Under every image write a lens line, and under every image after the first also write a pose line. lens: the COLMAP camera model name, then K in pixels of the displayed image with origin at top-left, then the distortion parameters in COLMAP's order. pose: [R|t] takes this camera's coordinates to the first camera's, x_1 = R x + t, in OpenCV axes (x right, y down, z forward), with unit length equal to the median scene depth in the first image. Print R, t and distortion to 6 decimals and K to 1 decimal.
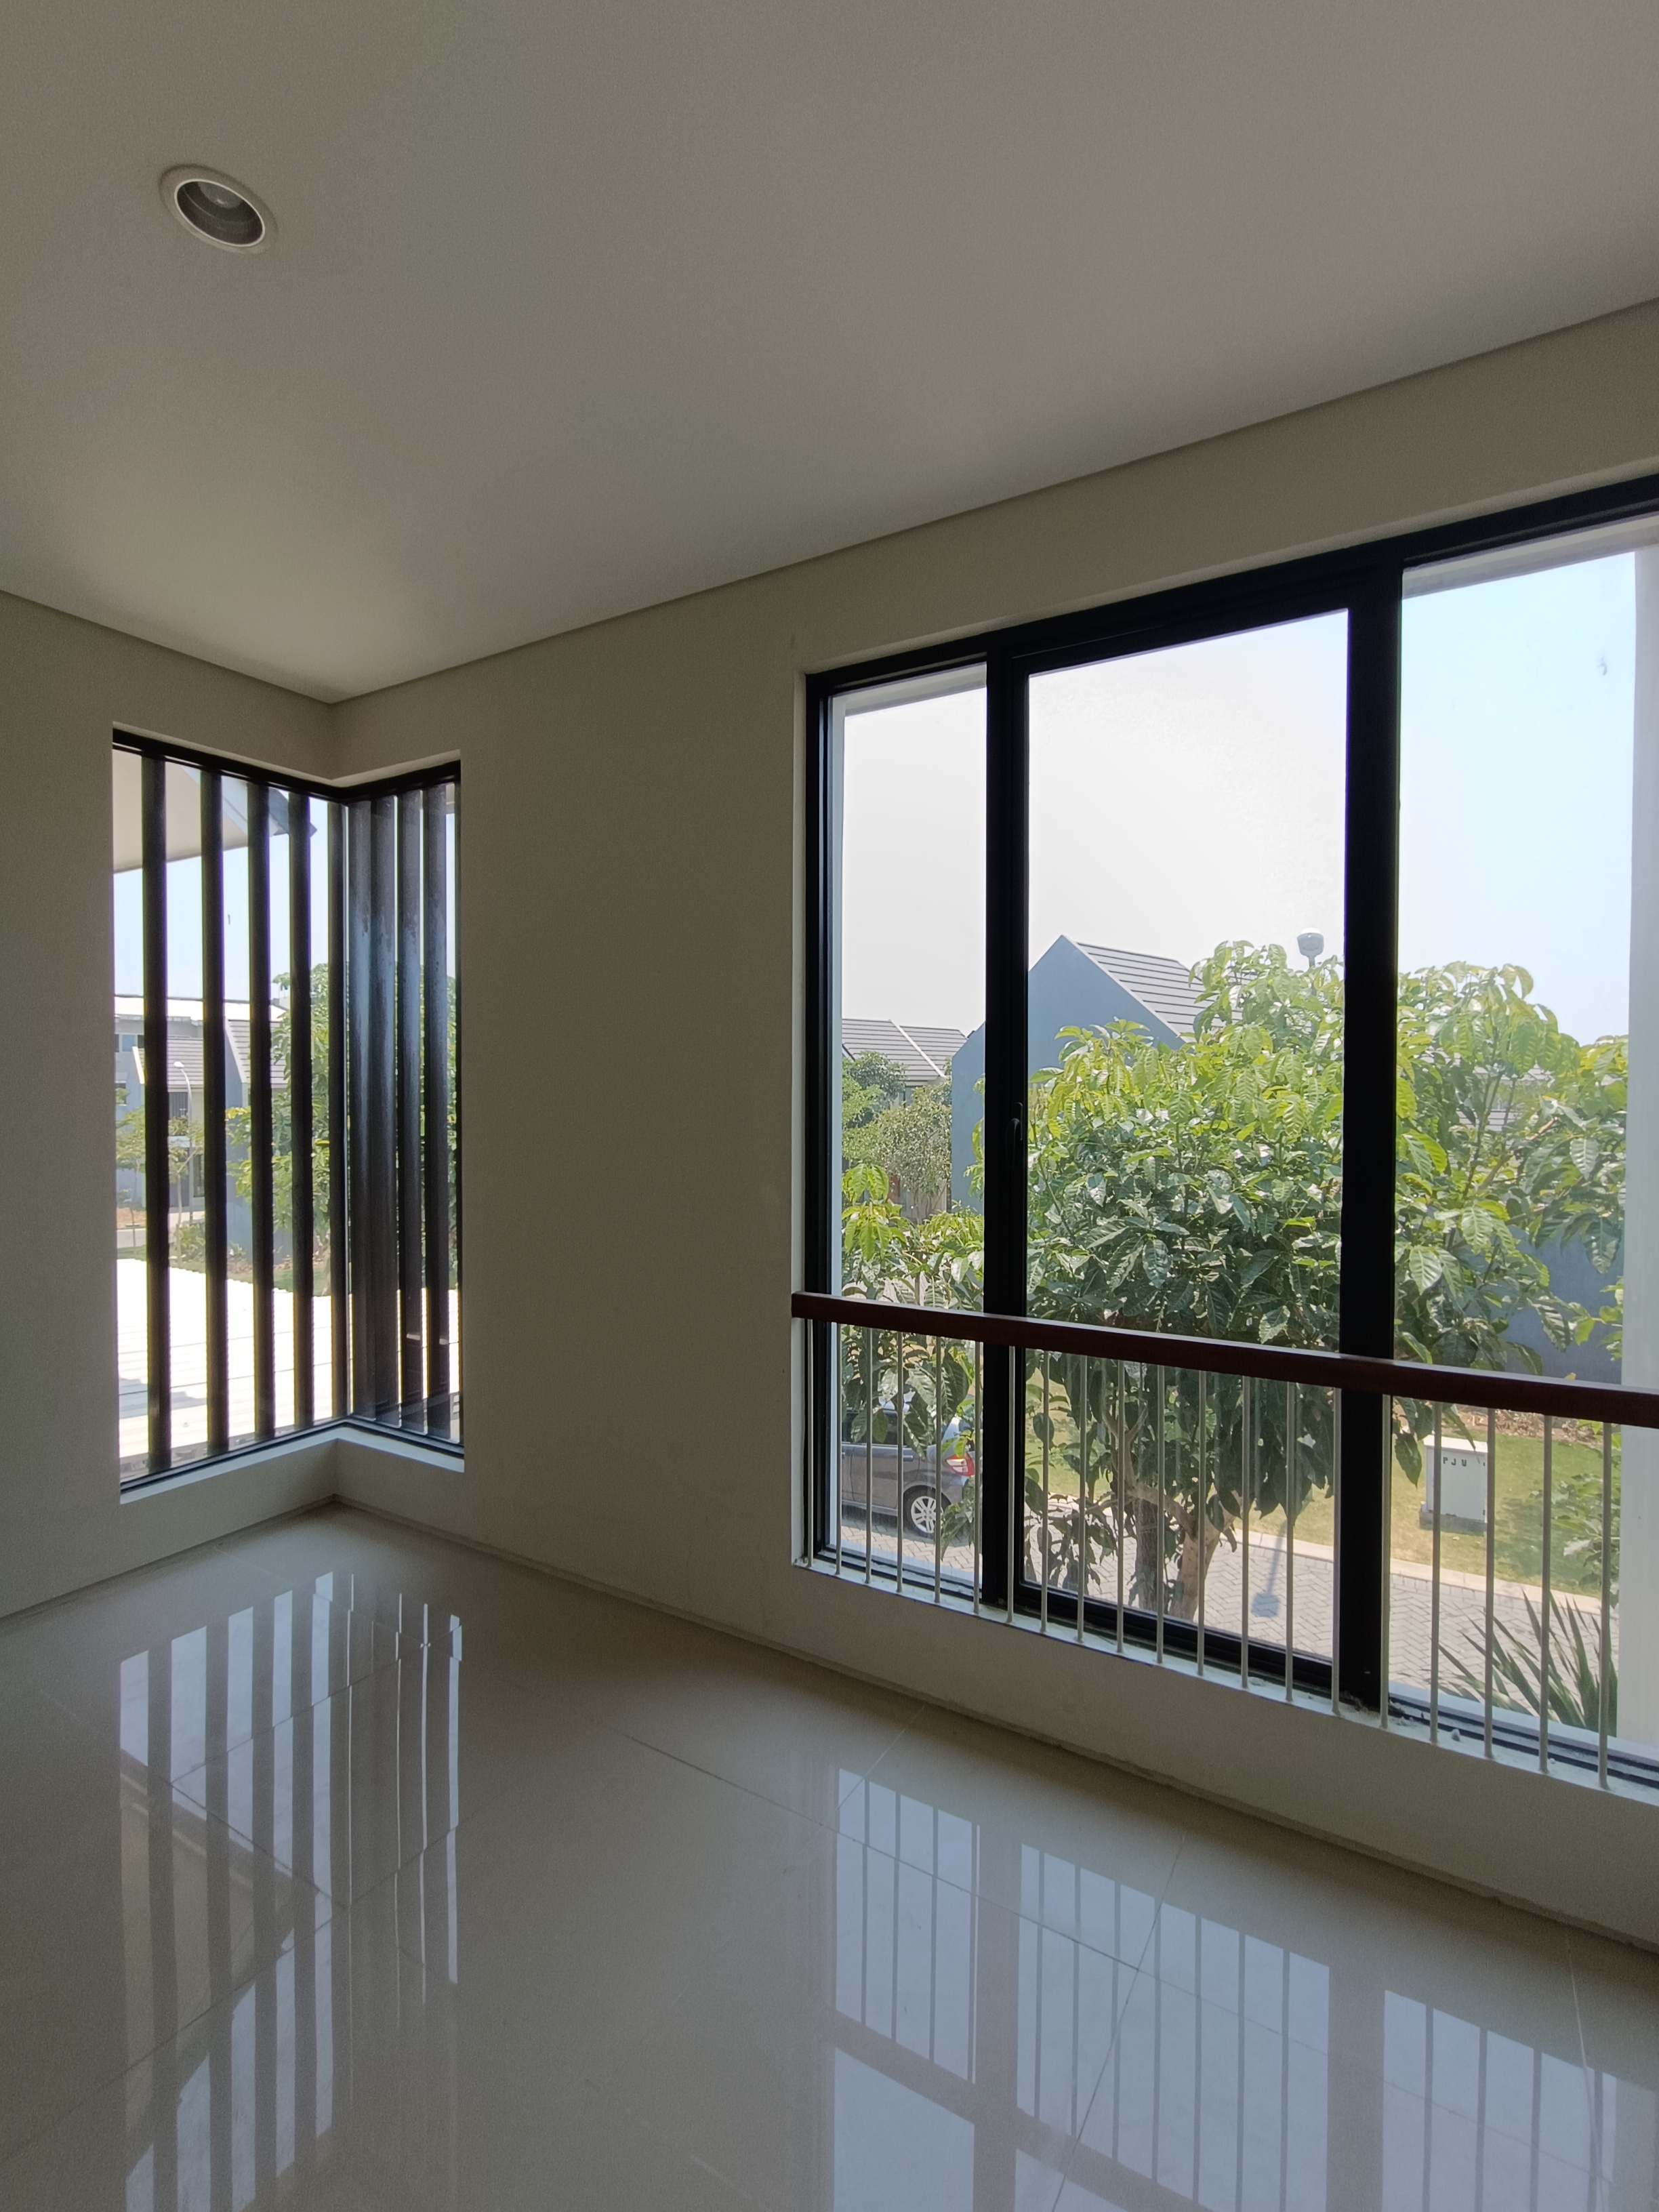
lens RADIAL K [[1049.2, 0, 801.4], [0, 1049.2, 1104.8], [0, 0, 1]] dist [0.035870, 0.000262]
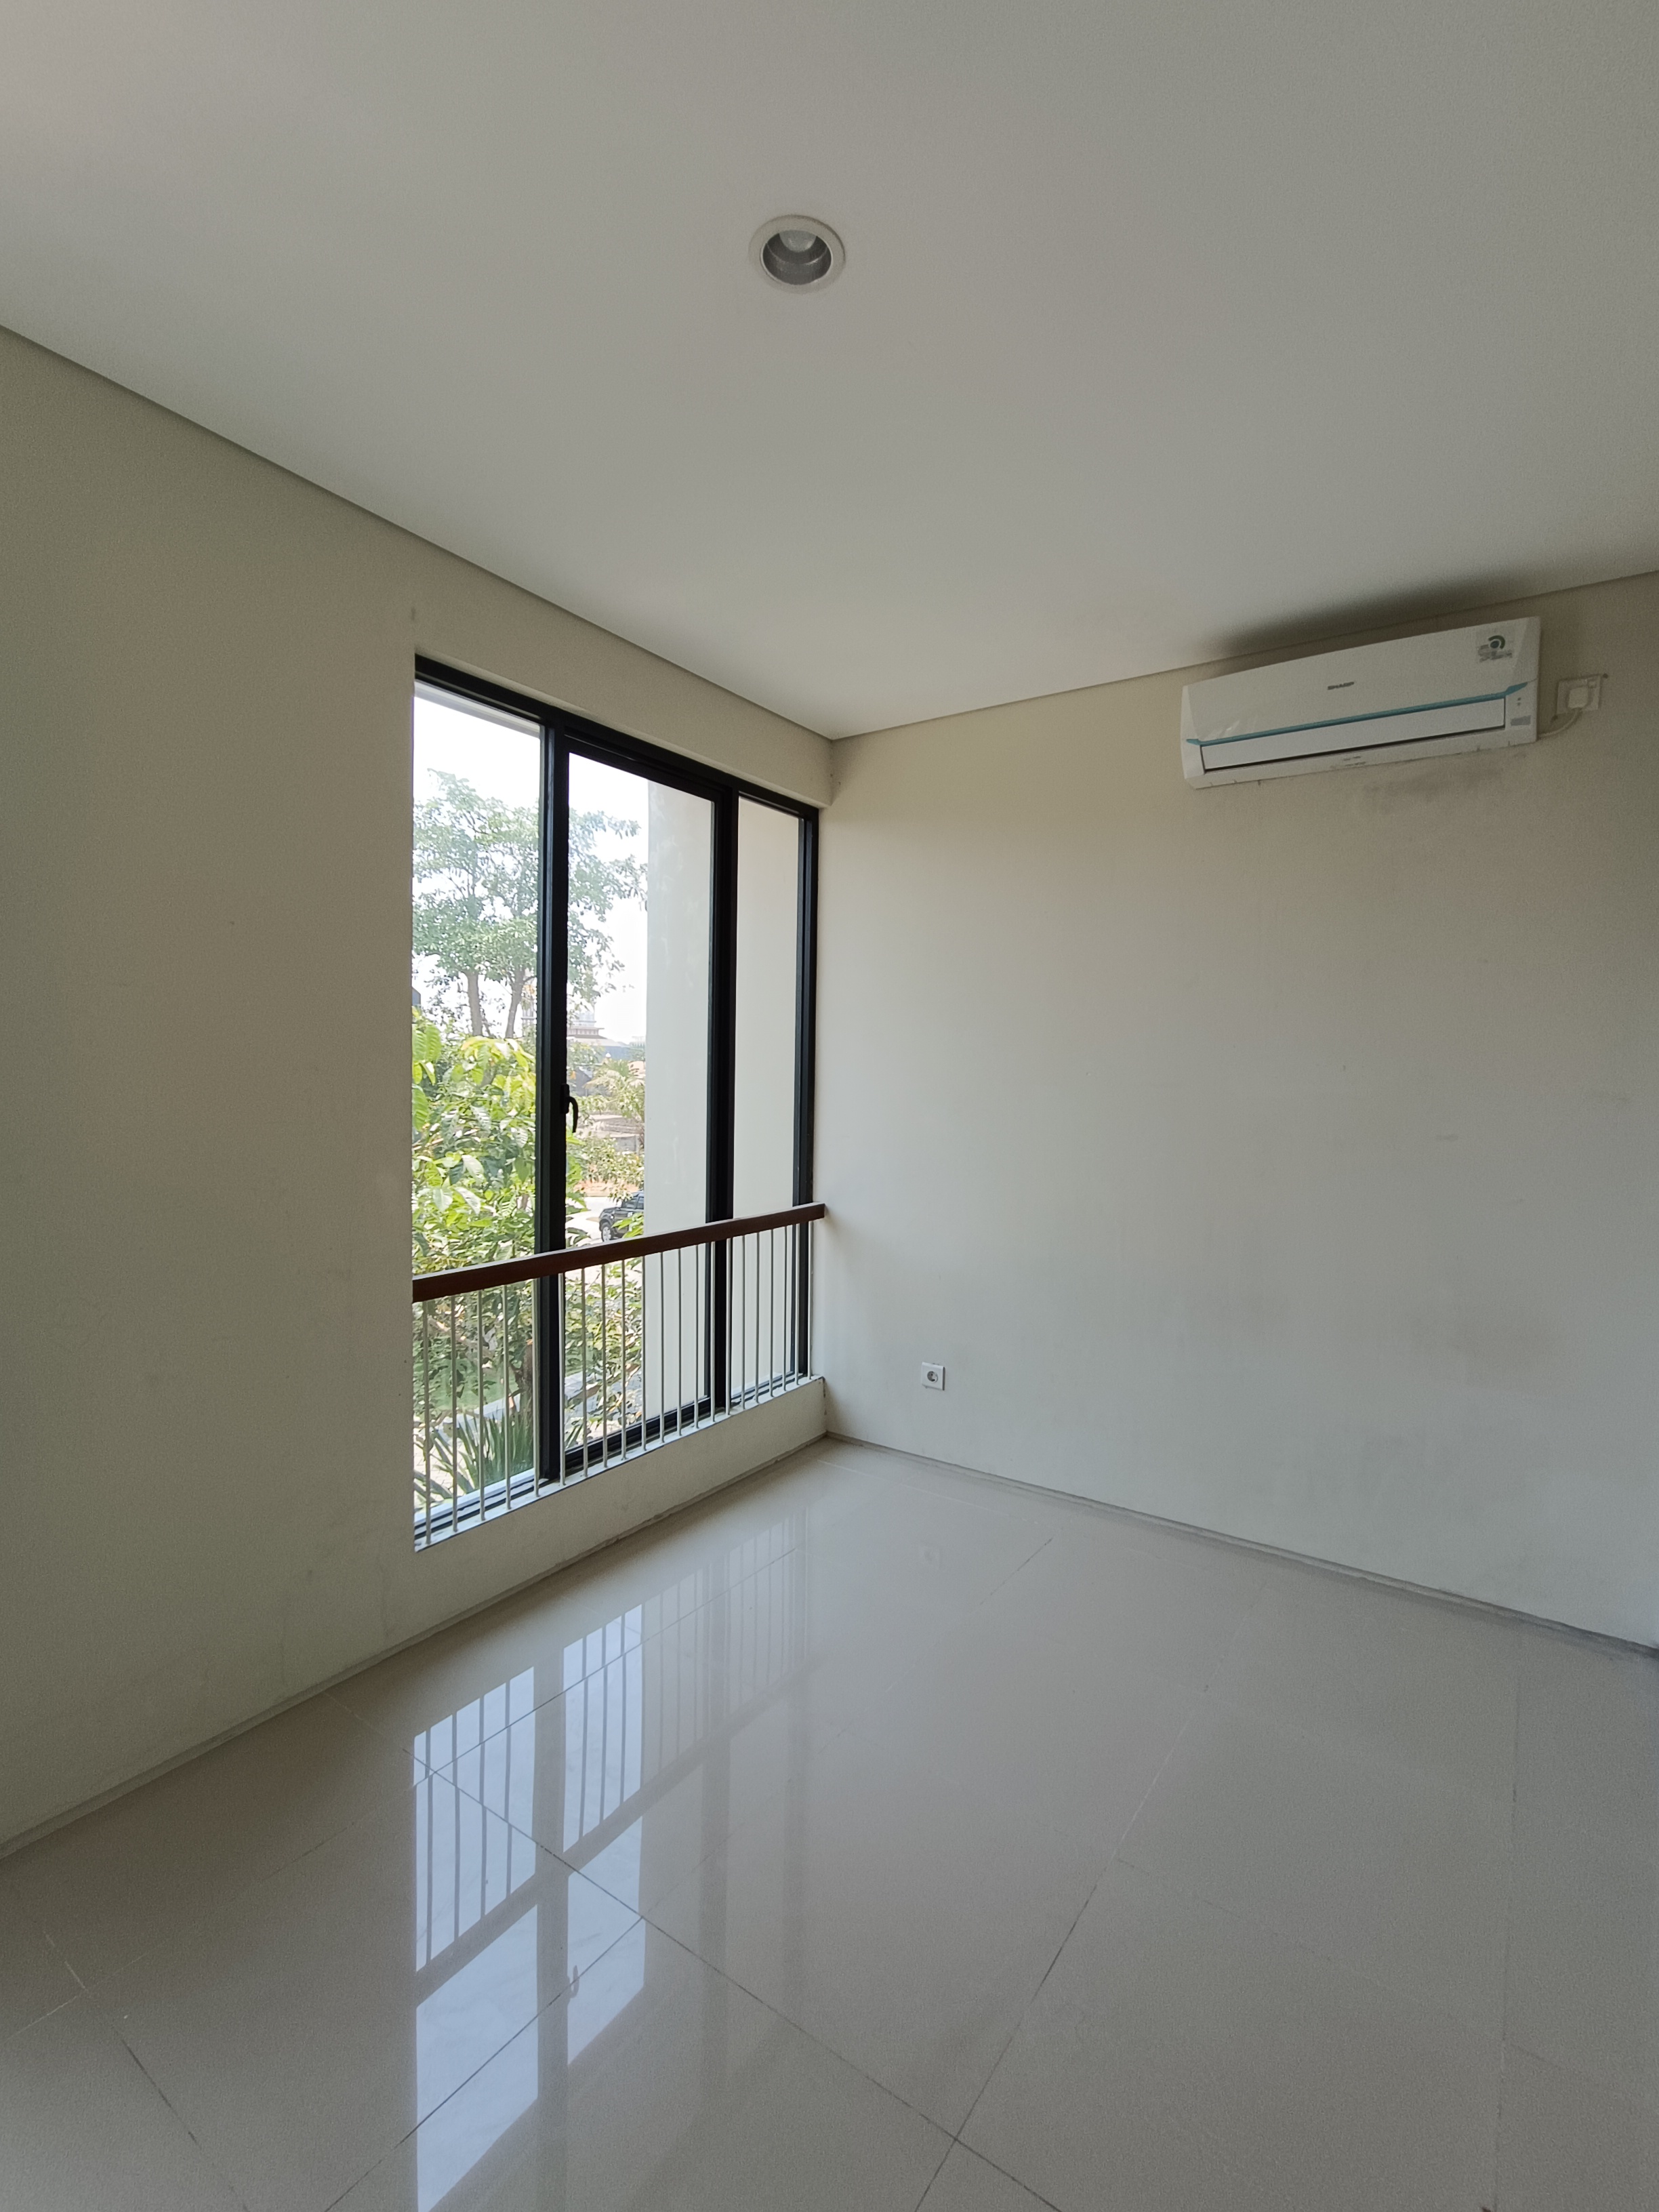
lens RADIAL K [[1049.2, 0, 801.4], [0, 1049.2, 1104.8], [0, 0, 1]] dist [0.035870, 0.000262]
pose [[0.075135, -0.028474, 0.996767, -1.041018], [0.010012, 0.999563, 0.027799, -0.007007], [-0.997123, 0.007891, 0.075387, 0.608483]]
